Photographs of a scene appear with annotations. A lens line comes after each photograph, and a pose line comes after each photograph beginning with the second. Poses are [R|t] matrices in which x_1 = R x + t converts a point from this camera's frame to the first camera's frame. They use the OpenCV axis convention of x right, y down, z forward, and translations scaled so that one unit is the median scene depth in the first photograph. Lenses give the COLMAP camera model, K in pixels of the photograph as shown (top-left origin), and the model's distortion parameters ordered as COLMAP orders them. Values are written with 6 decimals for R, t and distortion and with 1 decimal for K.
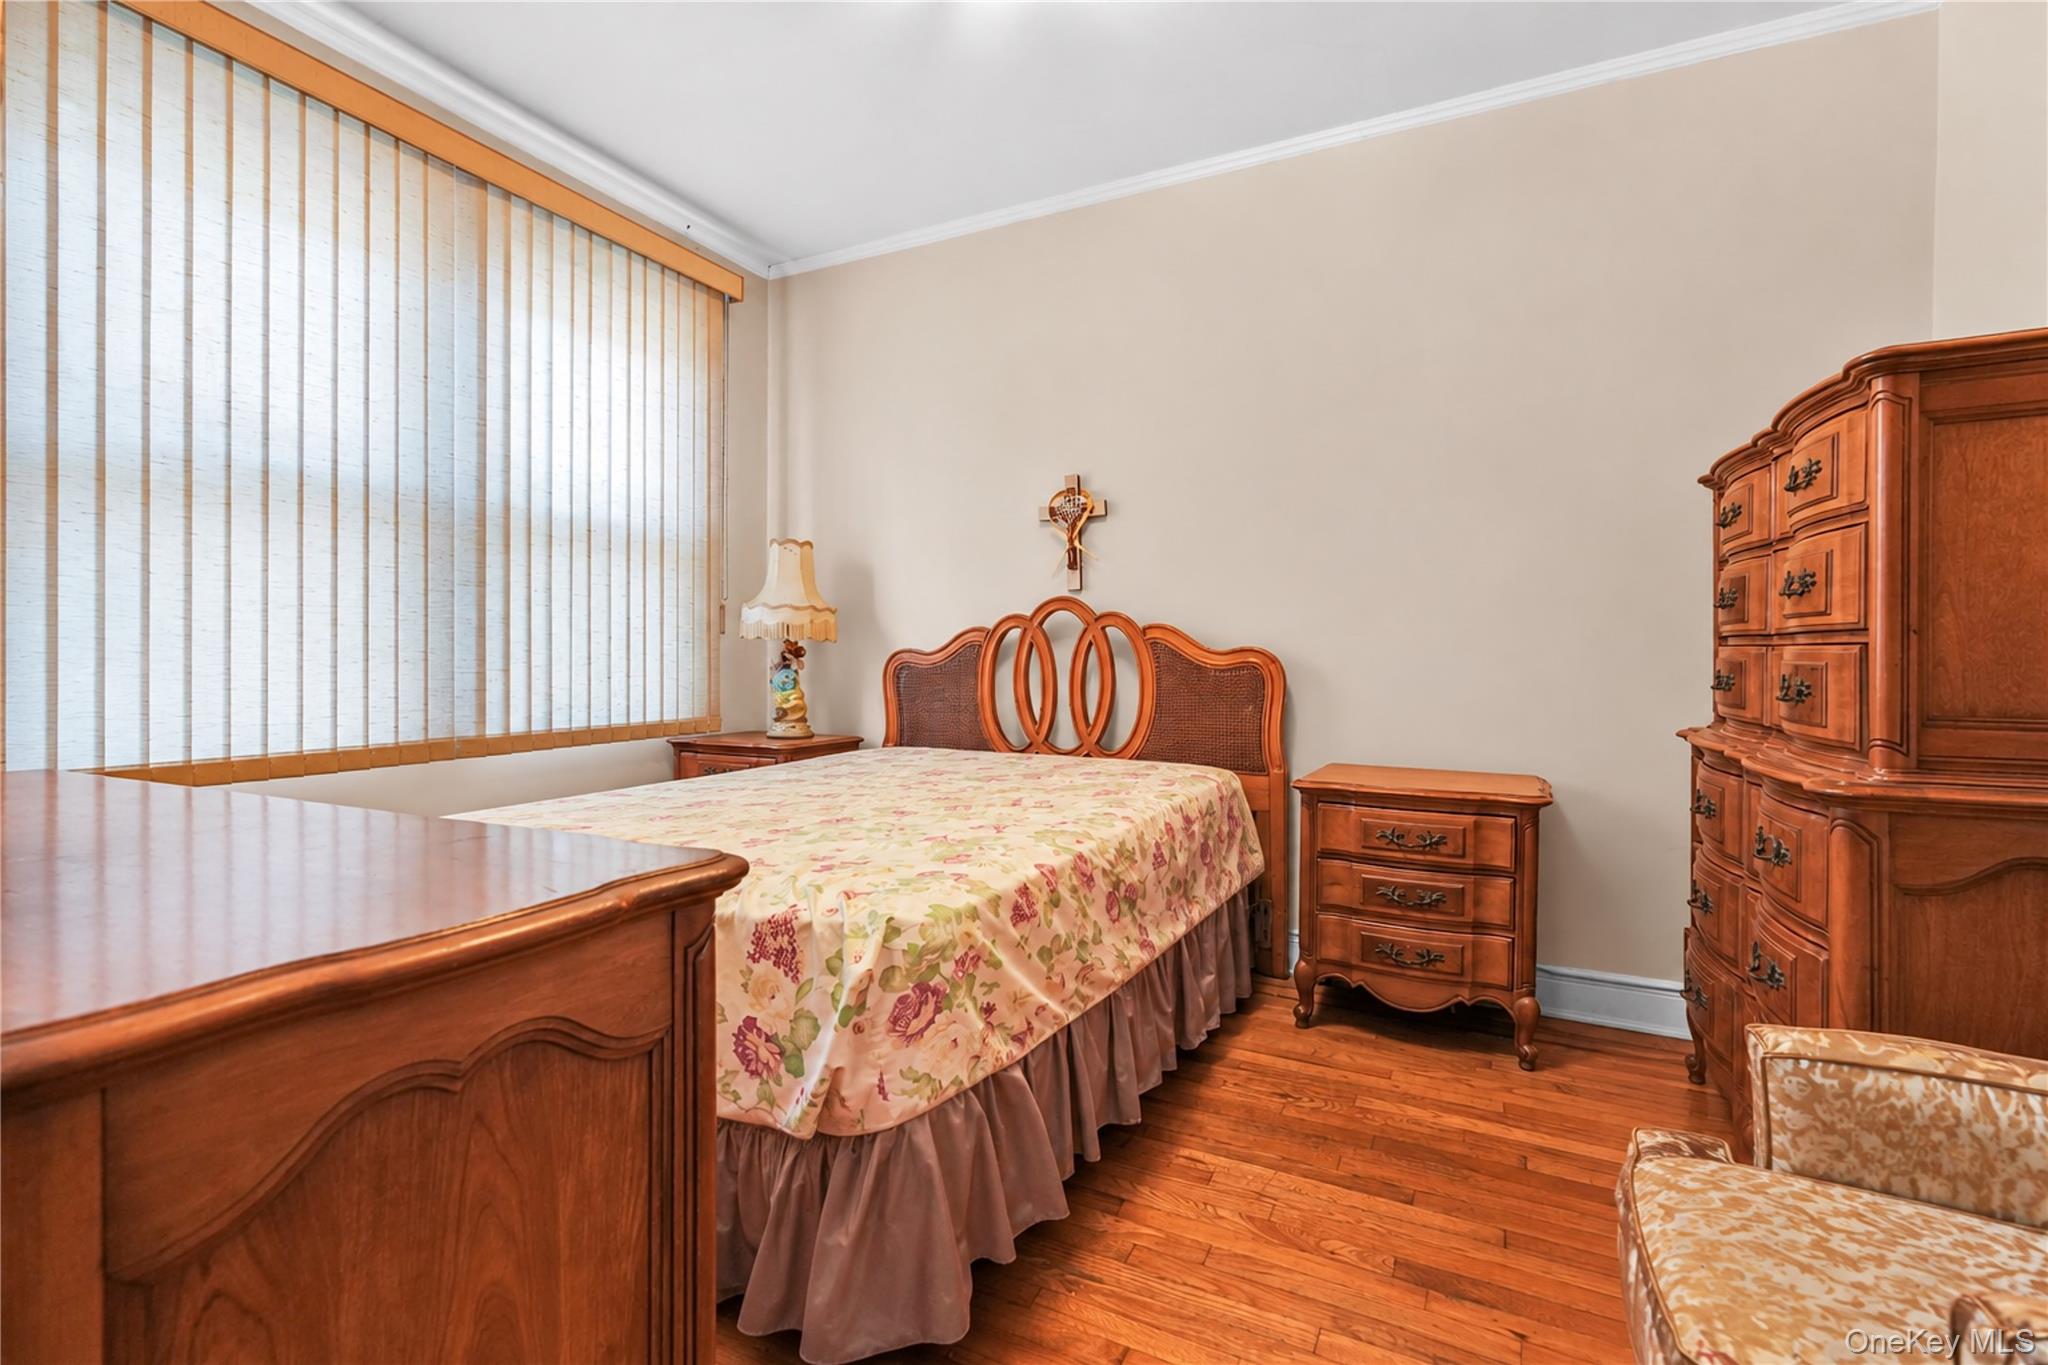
lens RADIAL K [[918.8, 0, 1024.7], [0, 918.8, 665.6], [0, 0, 1]] dist [-0.000499, -0.000112]
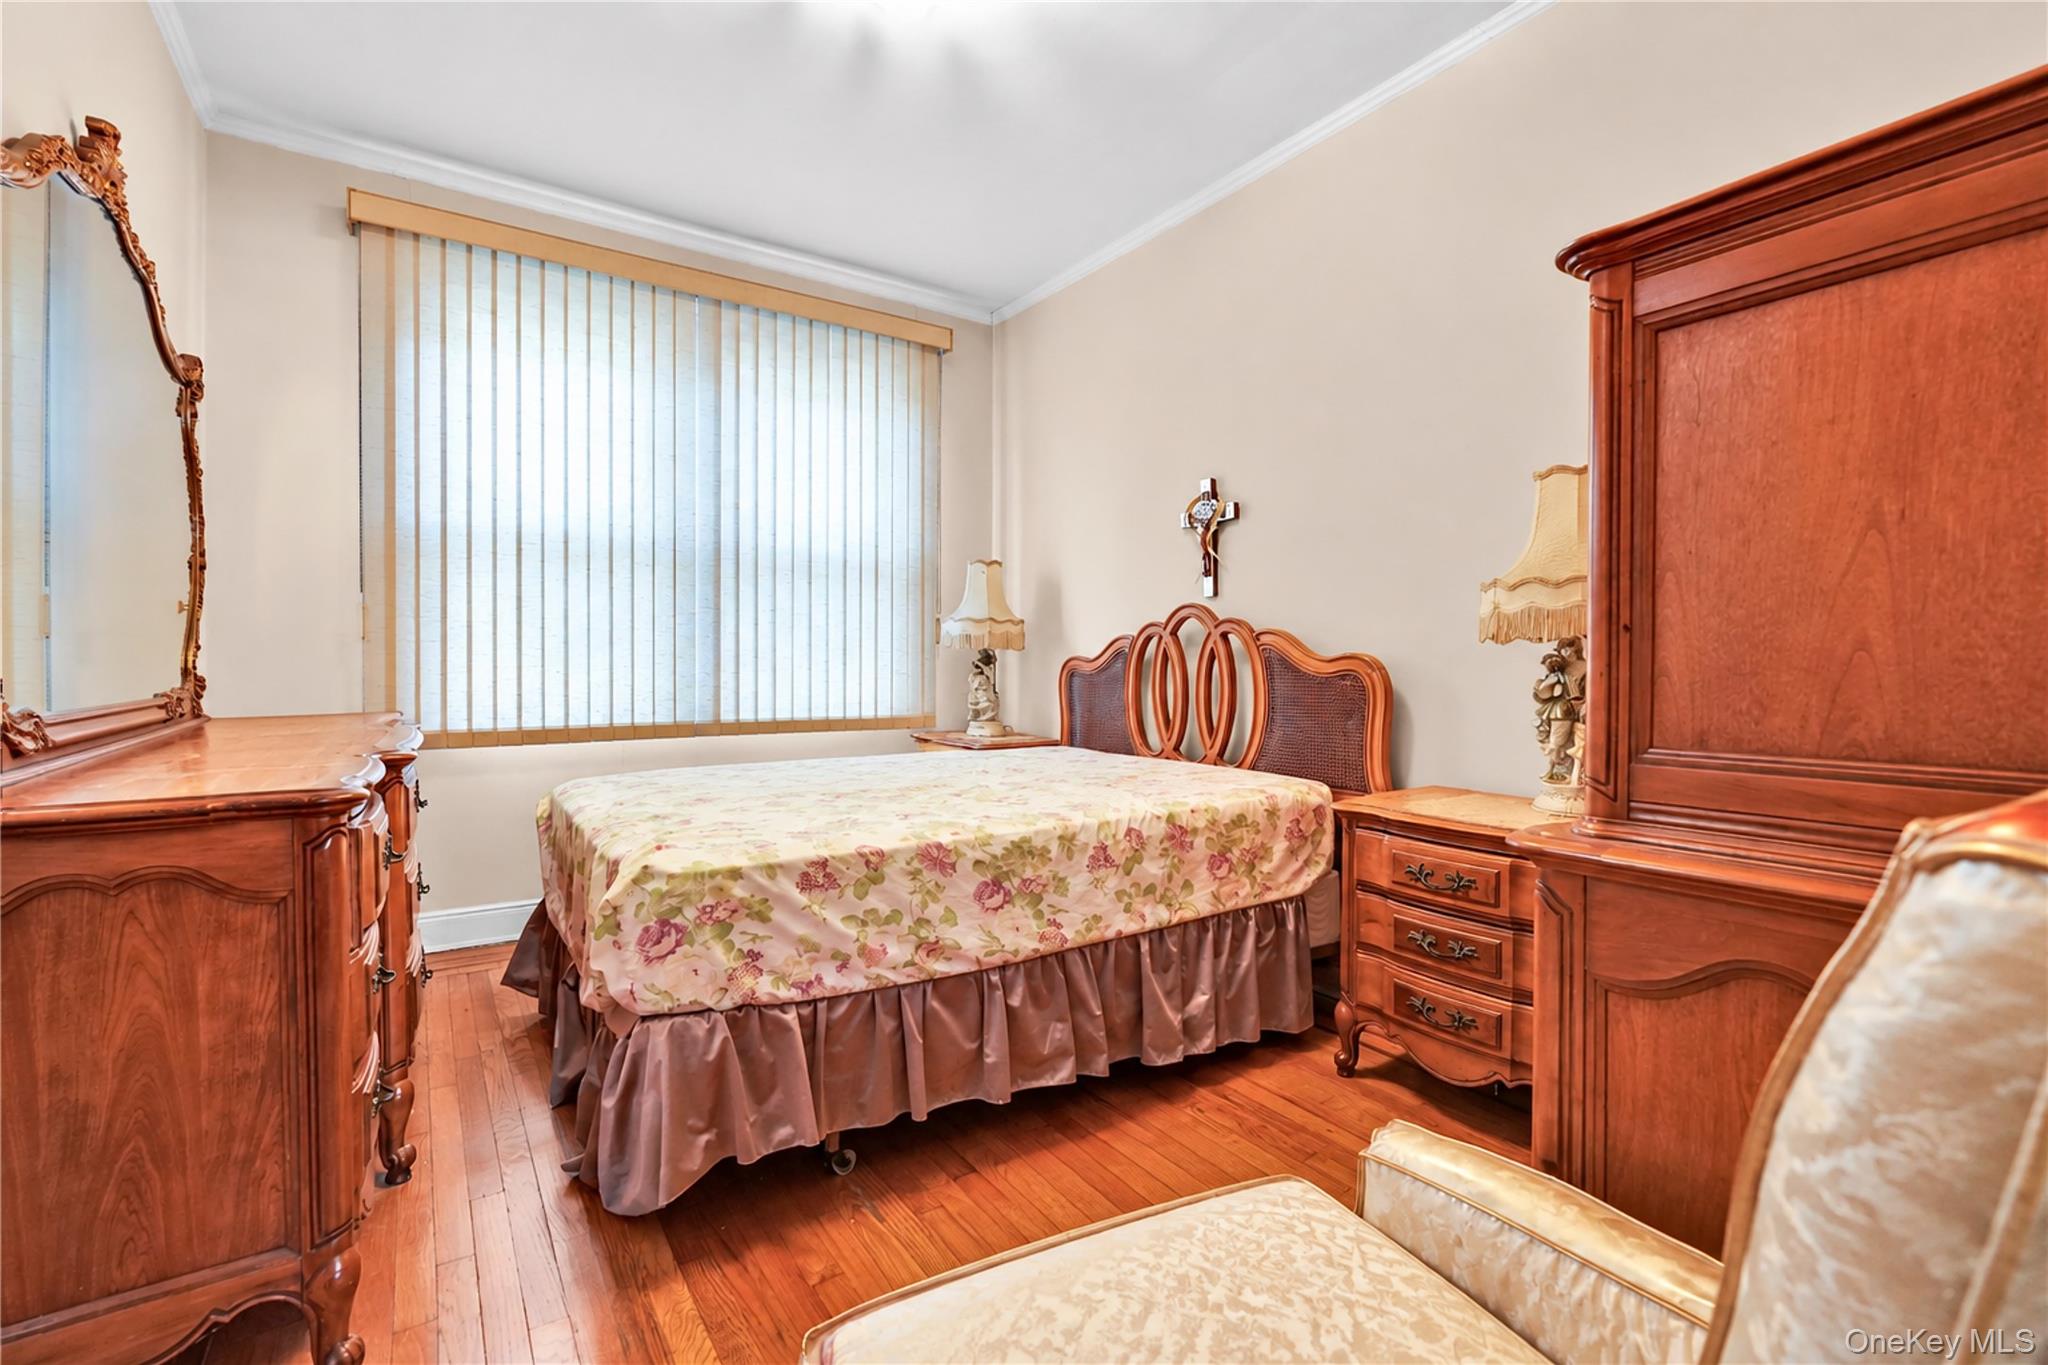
lens RADIAL K [[912.4, 0, 1014.7], [0, 912.4, 679.2], [0, 0, 1]] dist [-0.003383, 0.006442]
pose [[0.872005, 0.010453, -0.489386, 0.426330], [-0.006662, 0.999933, 0.009487, -0.000813], [0.489452, -0.005013, 0.872016, 0.063990]]
